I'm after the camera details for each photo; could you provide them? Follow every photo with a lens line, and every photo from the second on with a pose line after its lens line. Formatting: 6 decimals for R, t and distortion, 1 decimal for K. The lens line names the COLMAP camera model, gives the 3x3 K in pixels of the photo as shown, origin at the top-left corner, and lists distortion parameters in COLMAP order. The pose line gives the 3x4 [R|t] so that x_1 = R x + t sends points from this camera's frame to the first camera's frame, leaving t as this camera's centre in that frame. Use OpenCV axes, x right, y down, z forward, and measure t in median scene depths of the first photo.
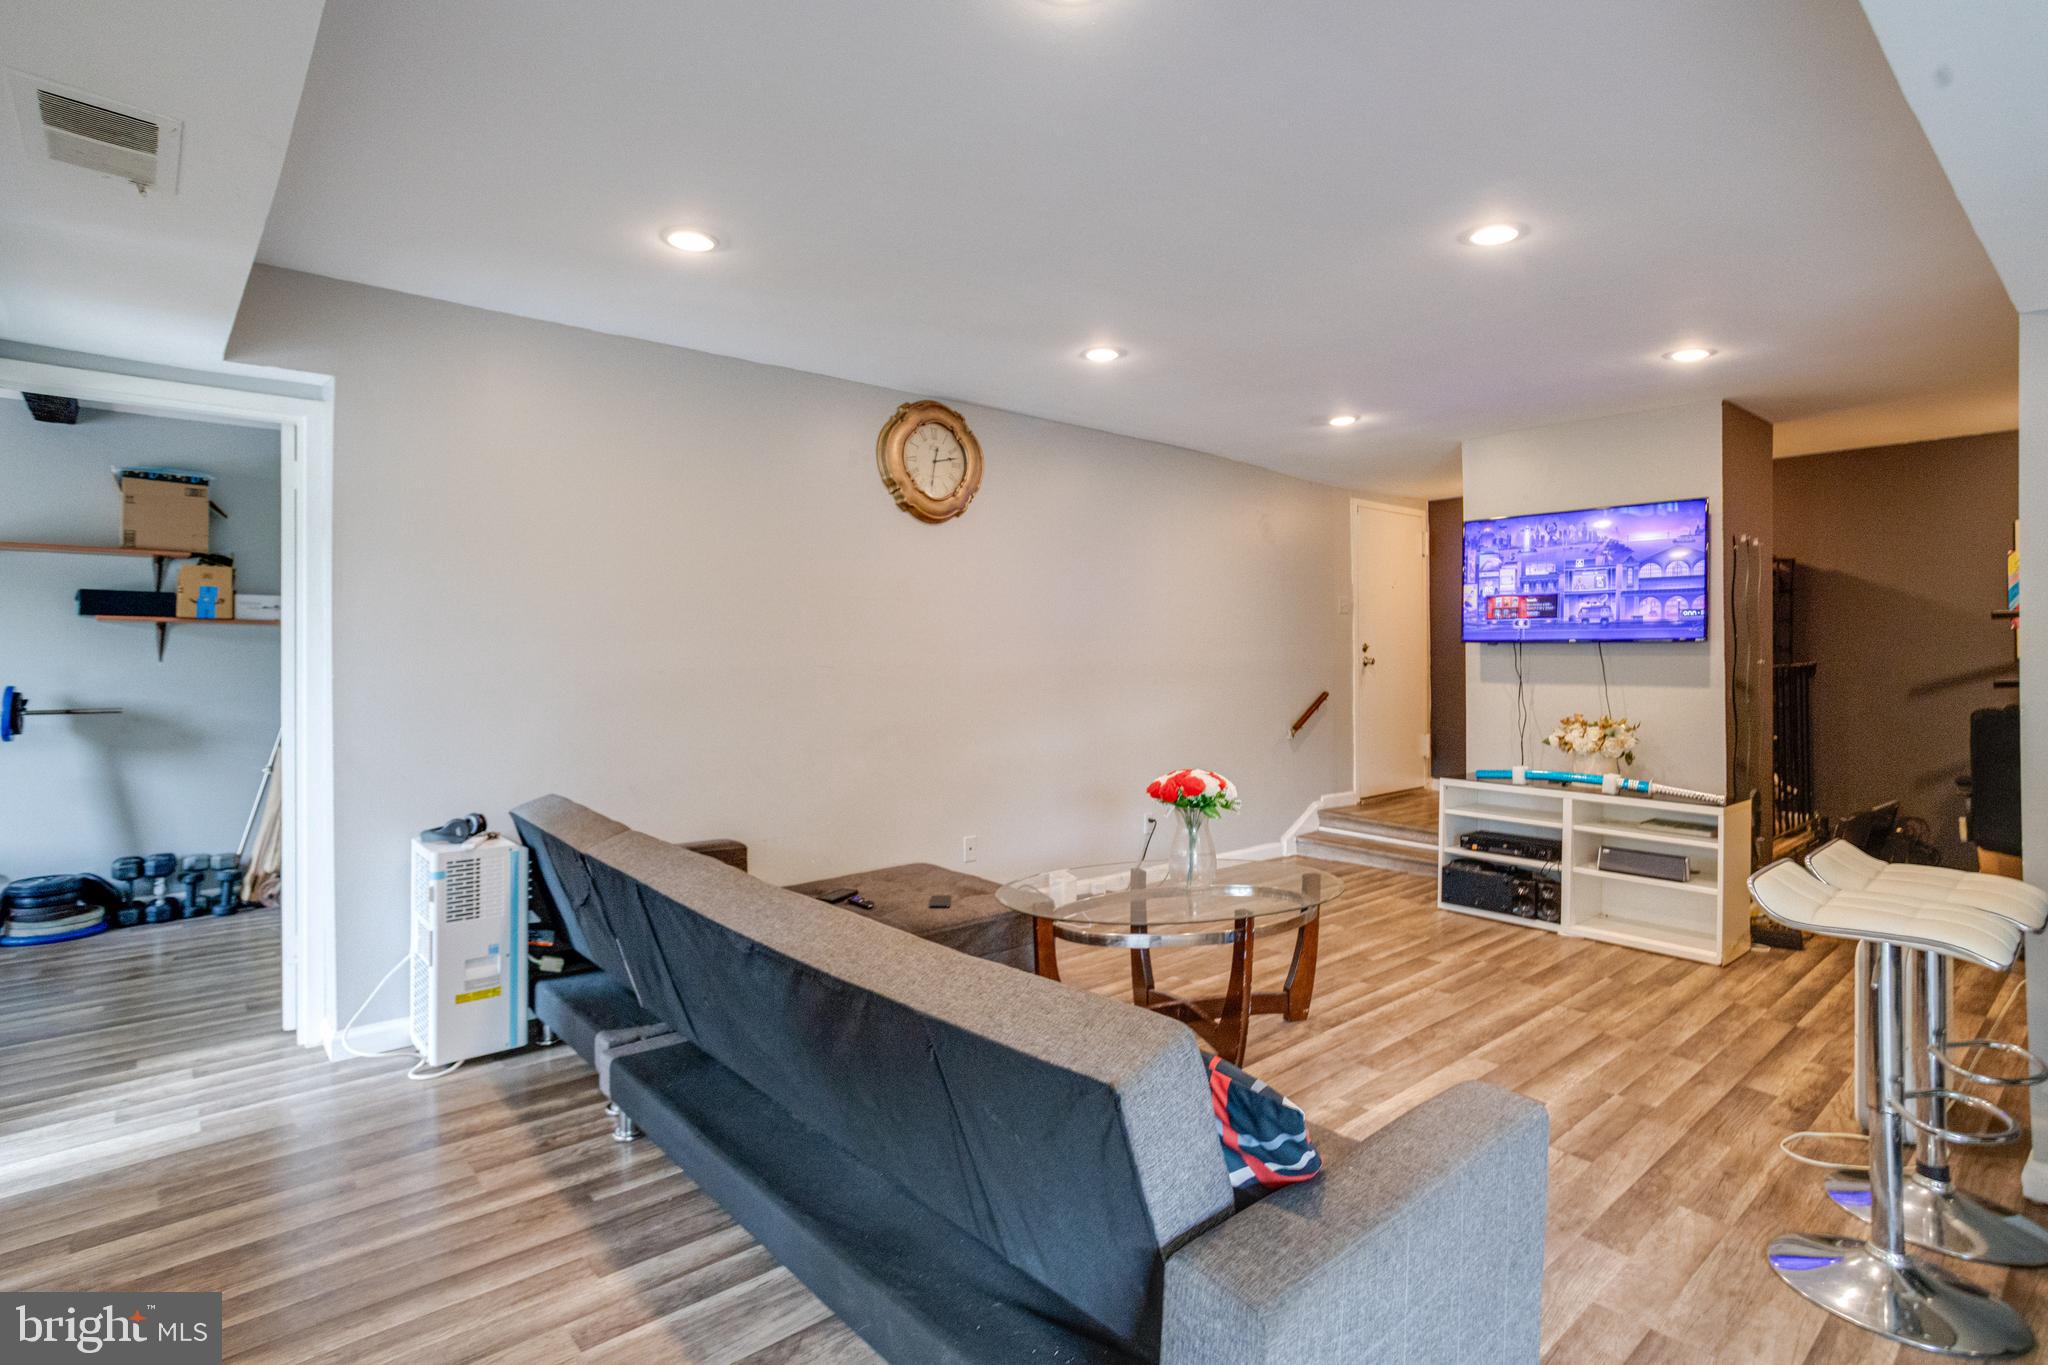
lens RADIAL K [[1025.0, 0, 1007.8], [0, 1025.0, 642.9], [0, 0, 1]] dist [-0.049876, 0.038789]
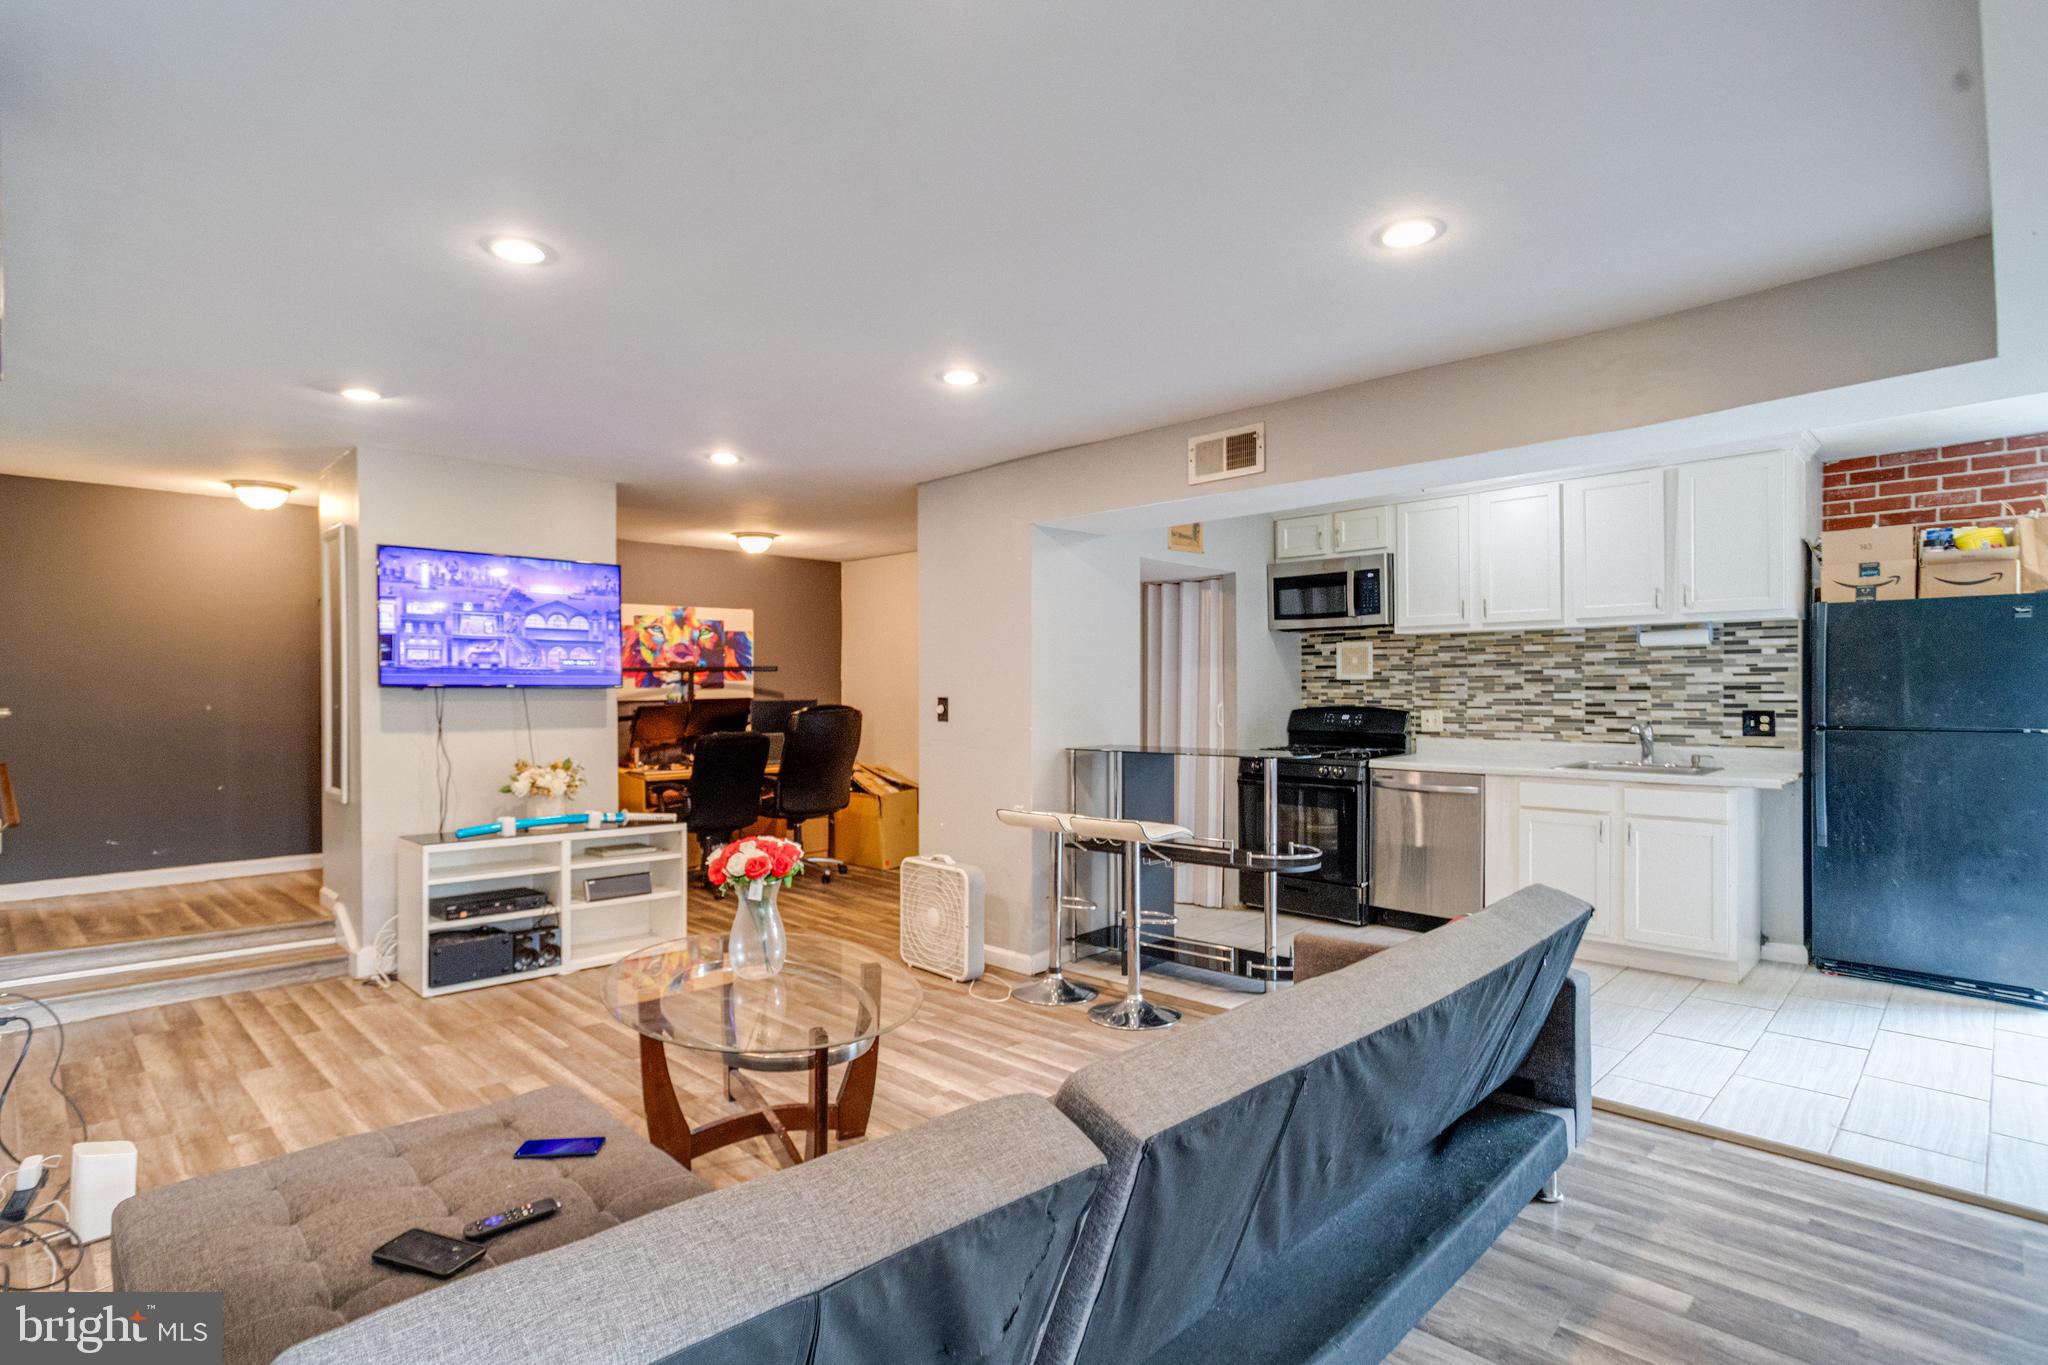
lens RADIAL K [[1010.6, 0, 1016.8], [0, 1010.6, 688.9], [0, 0, 1]] dist [-0.043866, 0.036716]
pose [[-0.076243, 0.002160, 0.997087, -0.492483], [-0.007508, 0.999968, -0.002741, -0.000891], [-0.997061, -0.007695, -0.076224, 0.617674]]
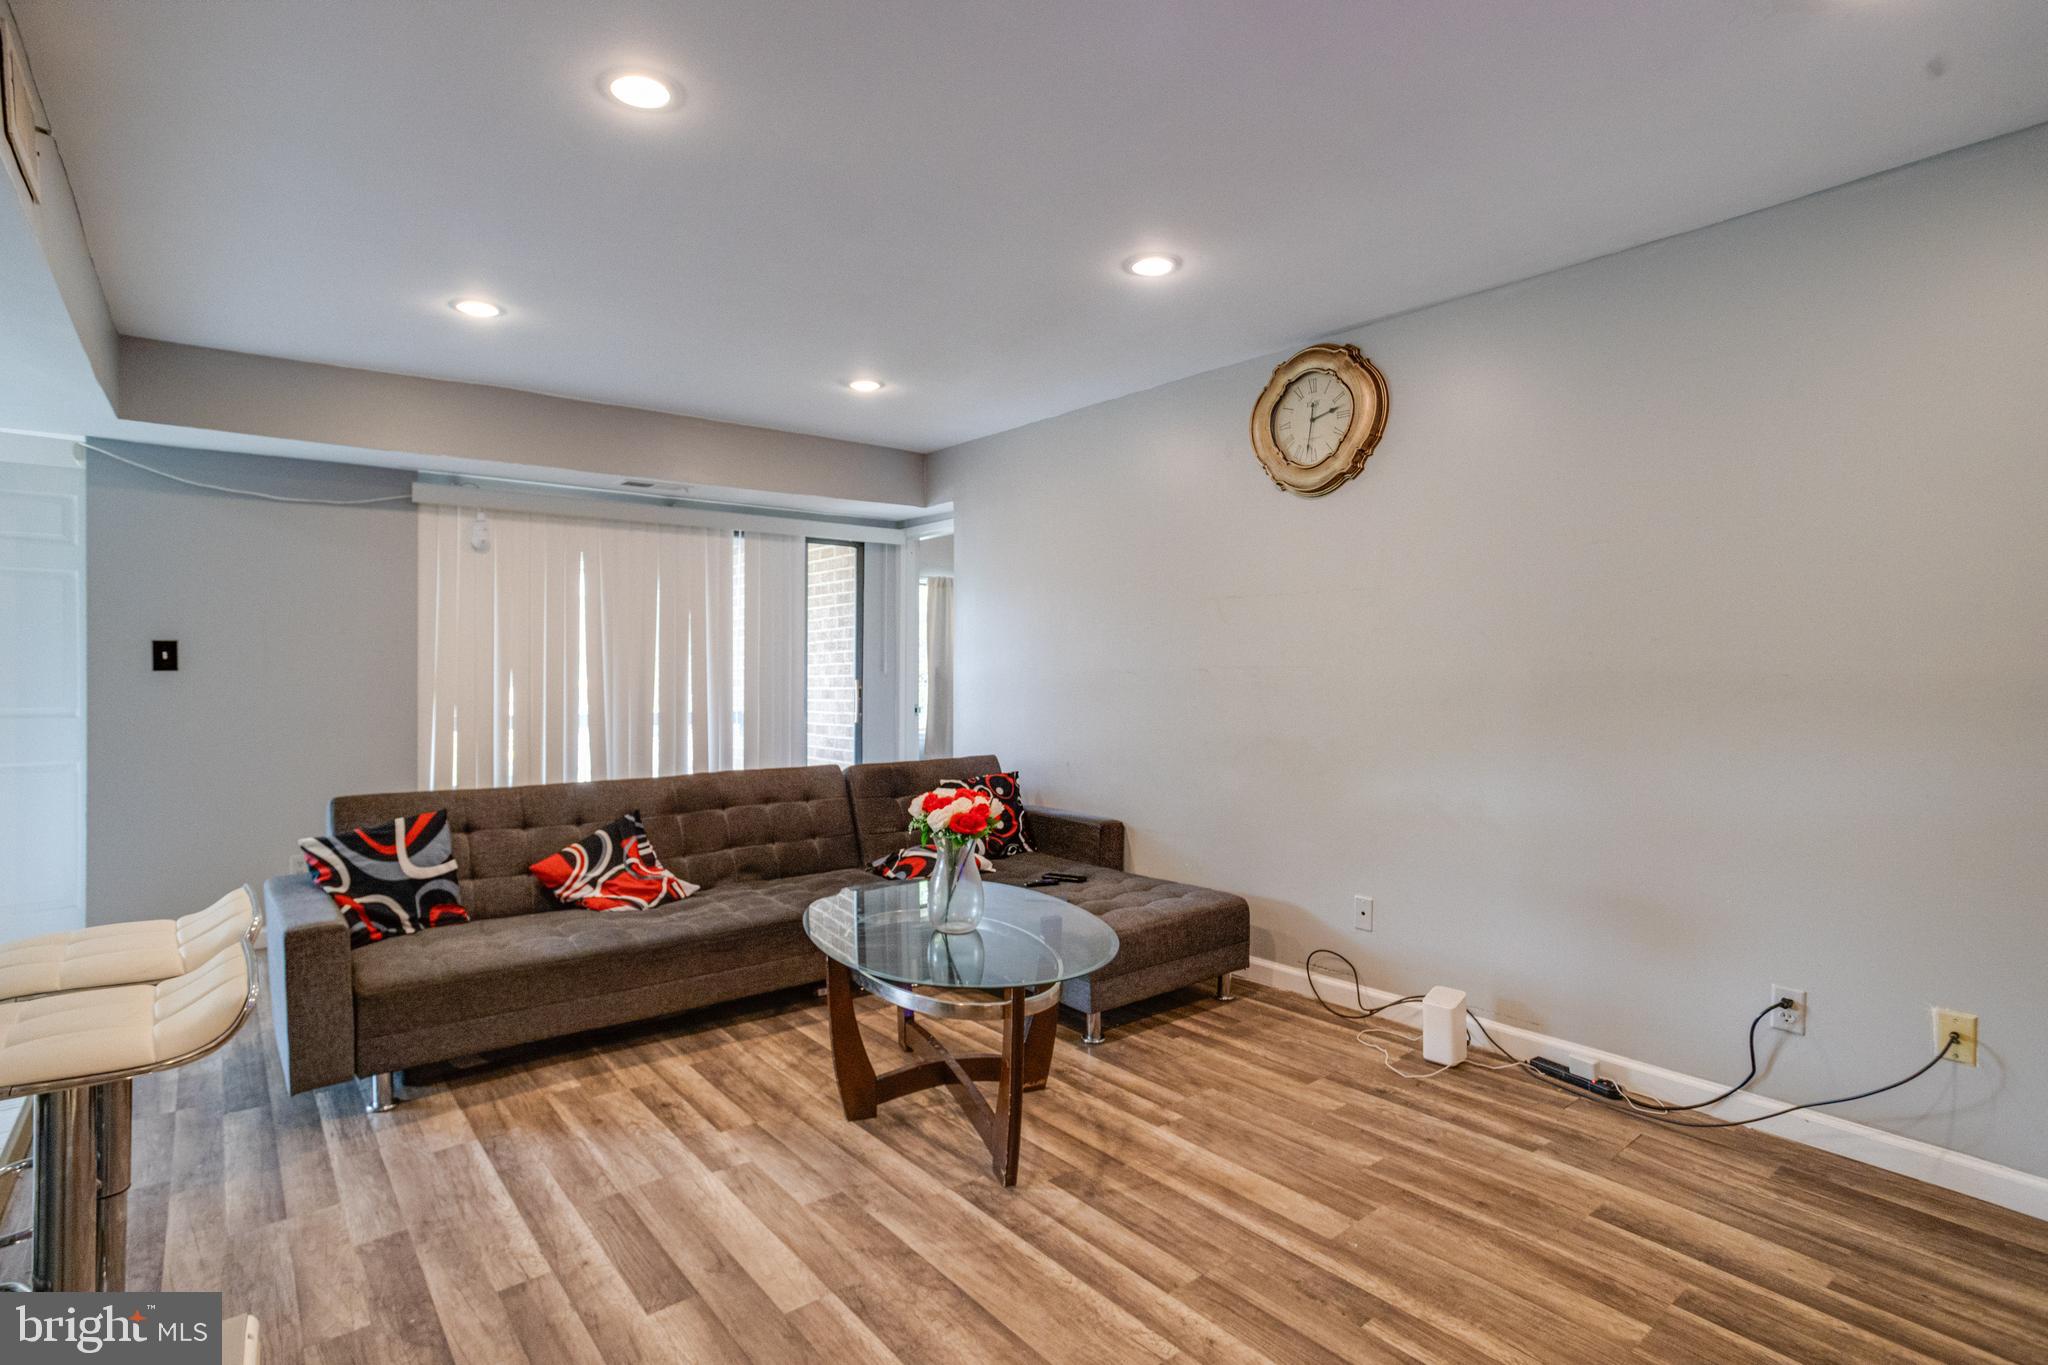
lens RADIAL K [[1027.9, 0, 1016.2], [0, 1027.9, 681.8], [0, 0, 1]] dist [-0.045215, 0.040472]
pose [[-0.042086, 0.008204, -0.999080, 0.743539], [0.007499, 0.999941, 0.007895, 0.021403], [0.999086, -0.007160, -0.042145, 0.795509]]
